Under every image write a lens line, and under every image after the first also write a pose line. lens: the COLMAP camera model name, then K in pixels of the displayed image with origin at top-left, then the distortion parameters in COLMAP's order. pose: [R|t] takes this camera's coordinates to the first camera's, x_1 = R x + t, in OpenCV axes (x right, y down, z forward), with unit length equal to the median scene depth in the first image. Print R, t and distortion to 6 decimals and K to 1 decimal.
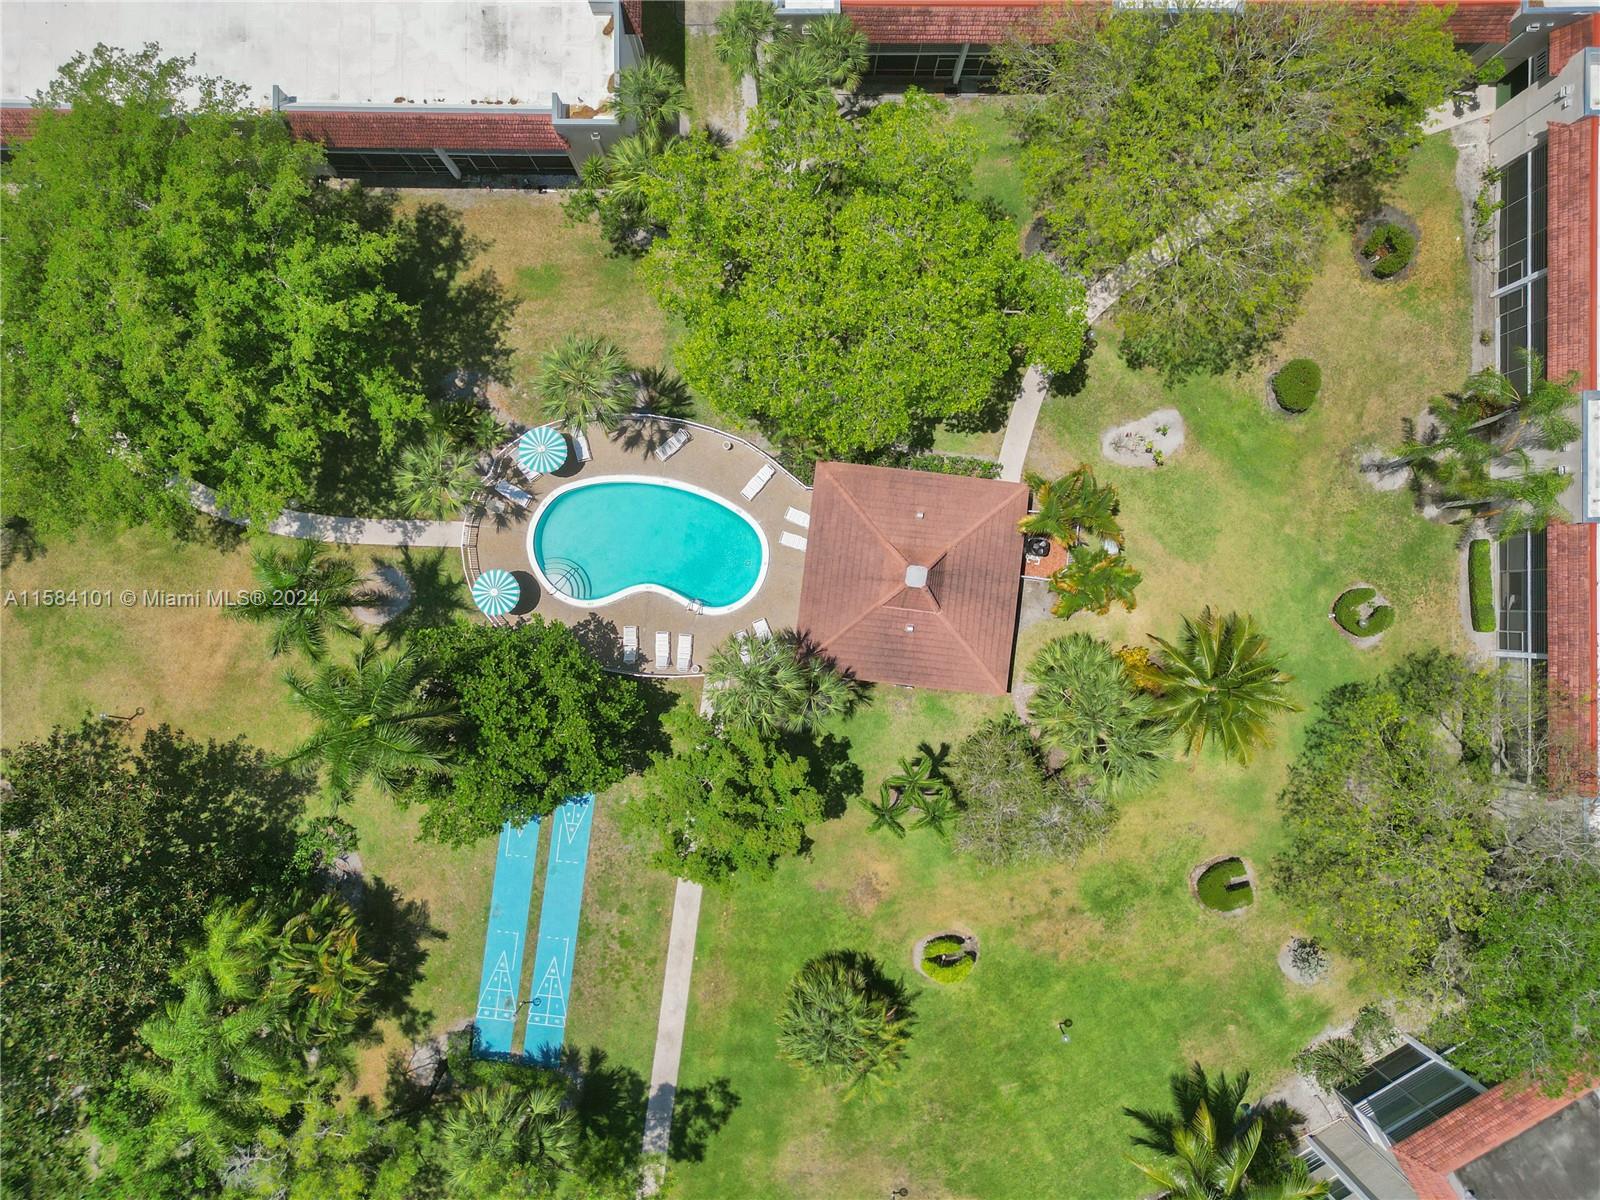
lens RADIAL K [[1125.5, 0, 808.1], [0, 1125.5, 611.4], [0, 0, 1]] dist [0.048092, -0.048099]
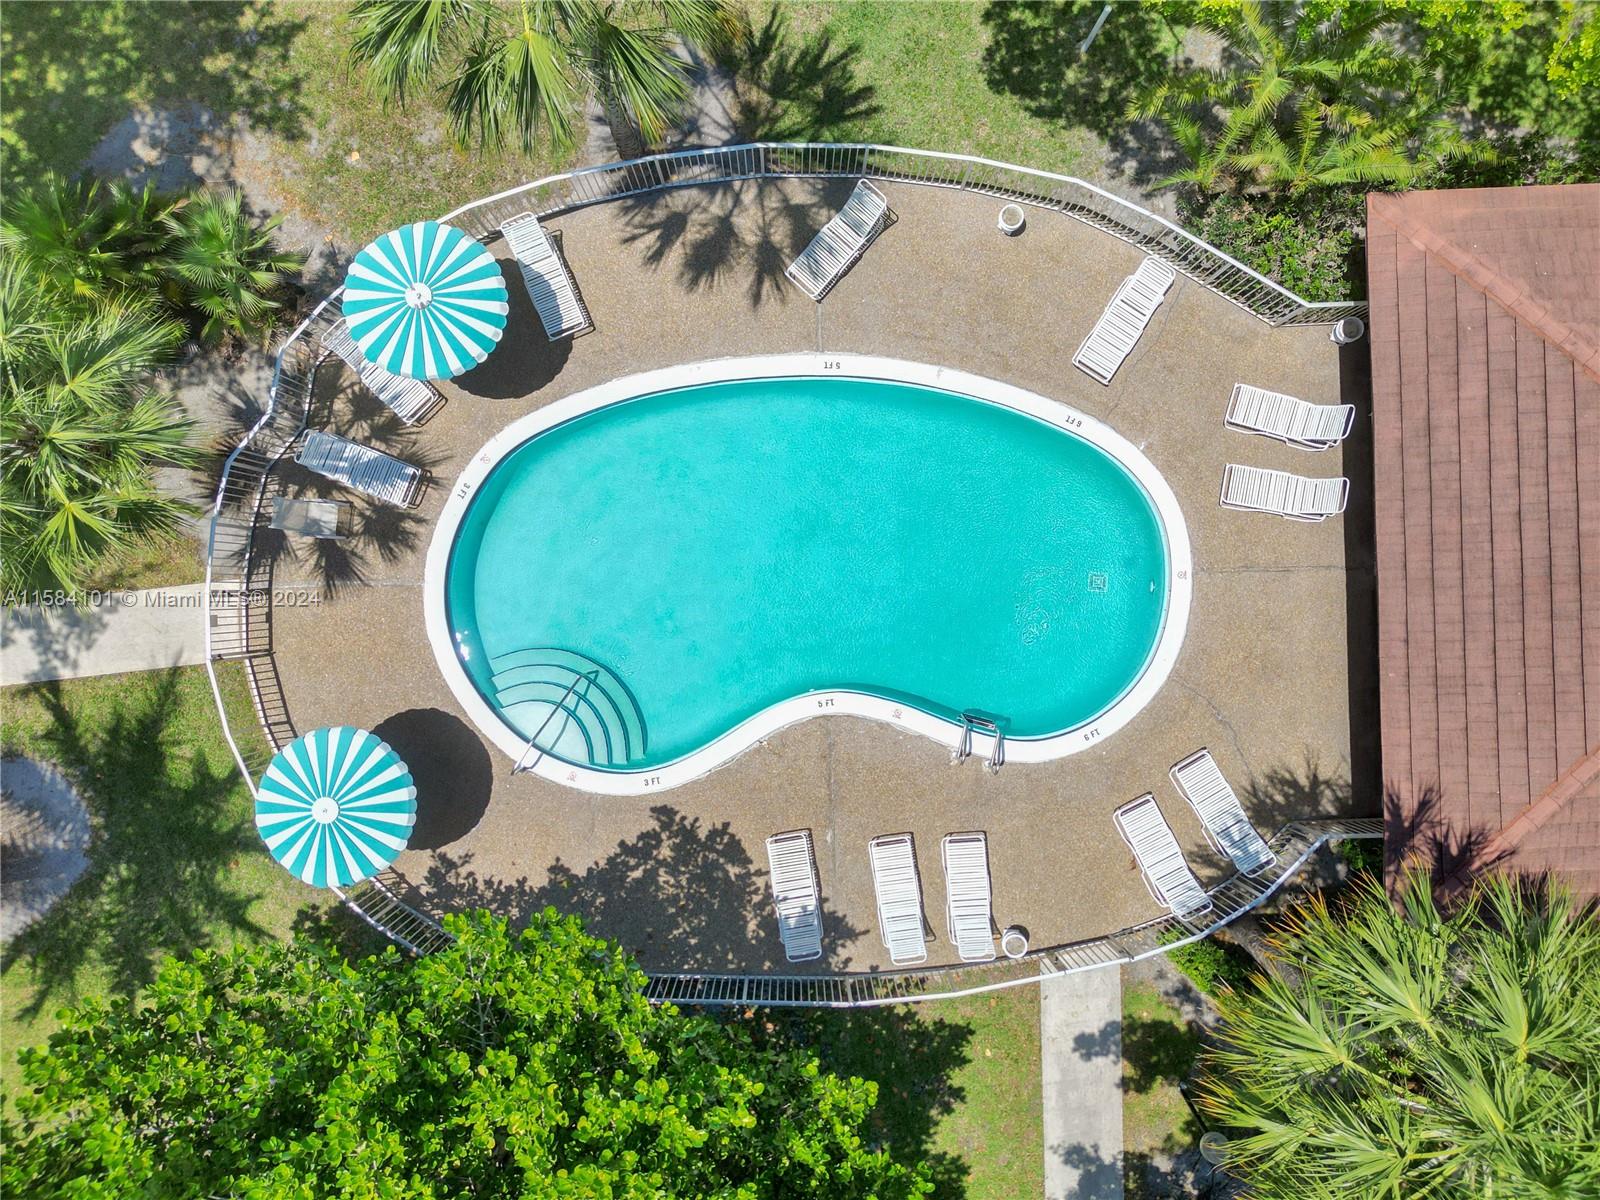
lens RADIAL K [[1125.5, 0, 798.5], [0, 1125.5, 608.1], [0, 0, 1]] dist [0.048092, -0.048099]
pose [[0.989861, -0.141984, -0.003993, -0.144248], [0.141995, 0.989864, 0.002508, -0.049824], [0.003596, -0.003049, 0.999989, 0.684034]]
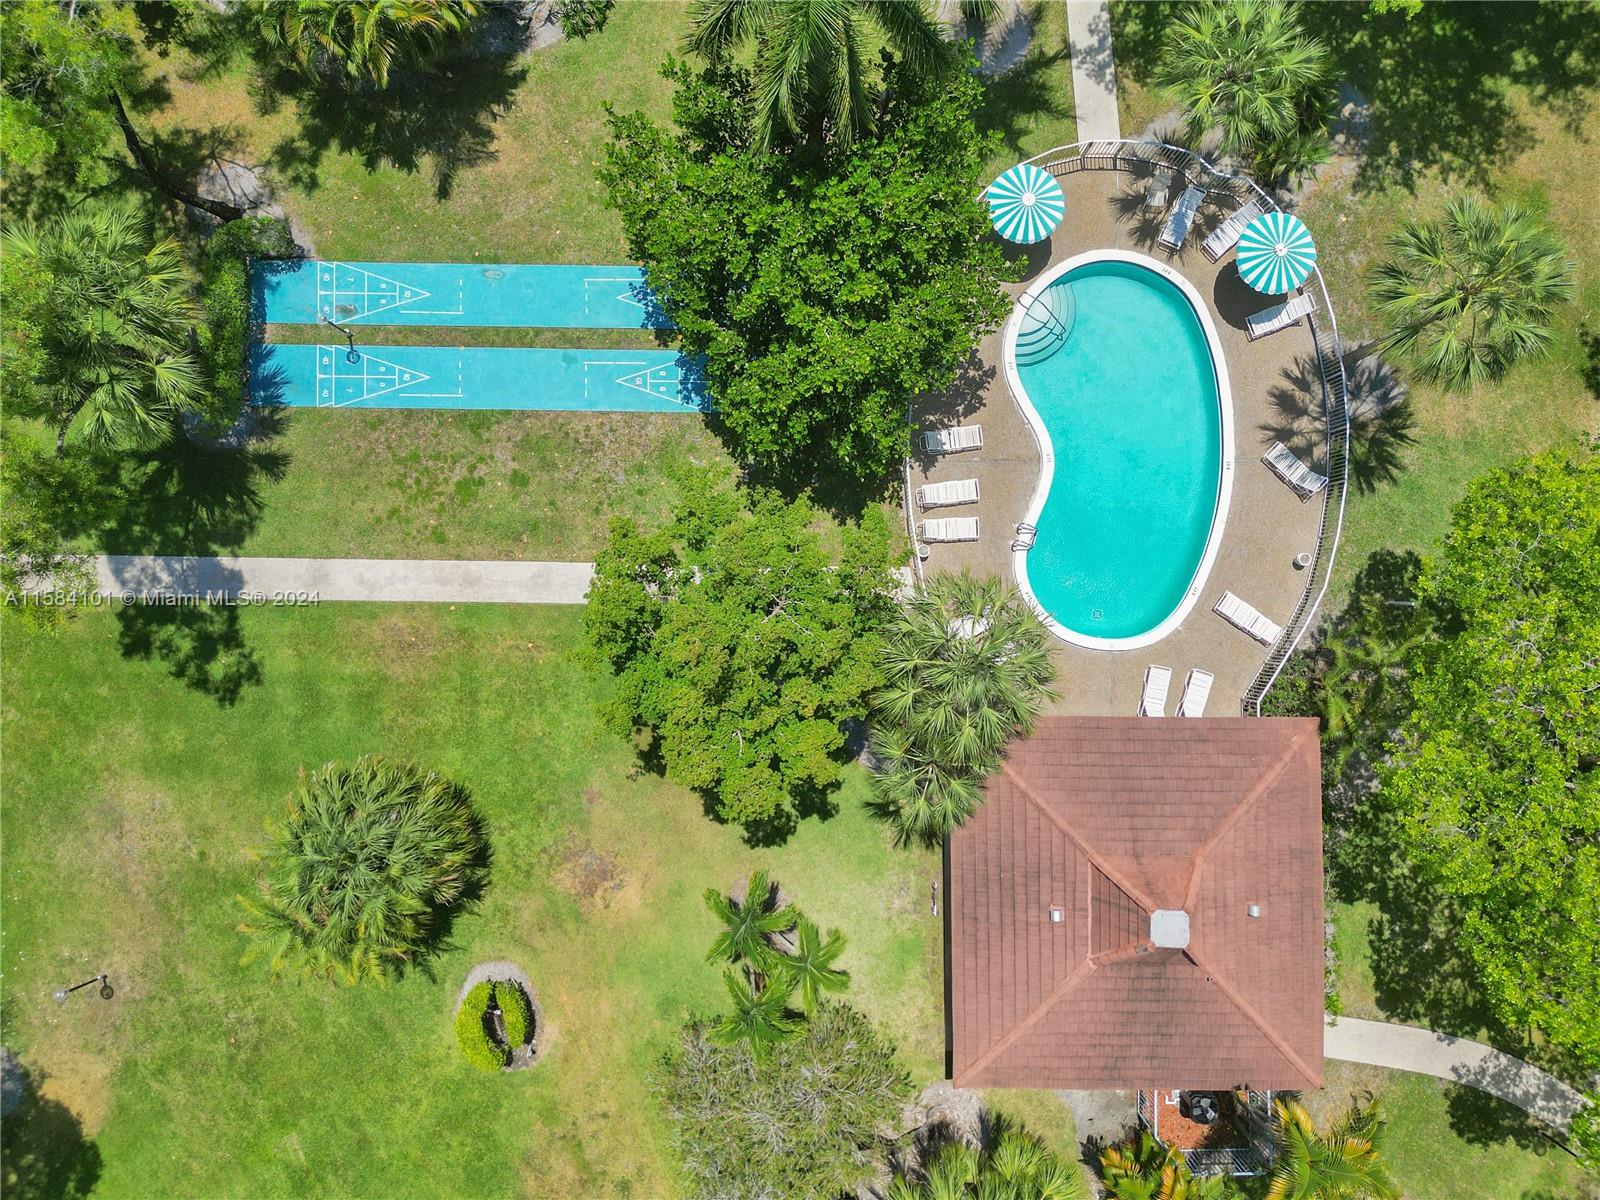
lens RADIAL K [[1125.5, 0, 772.5], [0, 1125.5, 612.6], [0, 0, 1]] dist [0.048092, -0.048099]
pose [[0.114181, 0.993310, -0.017275, -0.065923], [-0.993371, 0.114386, 0.011402, 0.128592], [0.013301, 0.015858, 0.999786, 0.393470]]
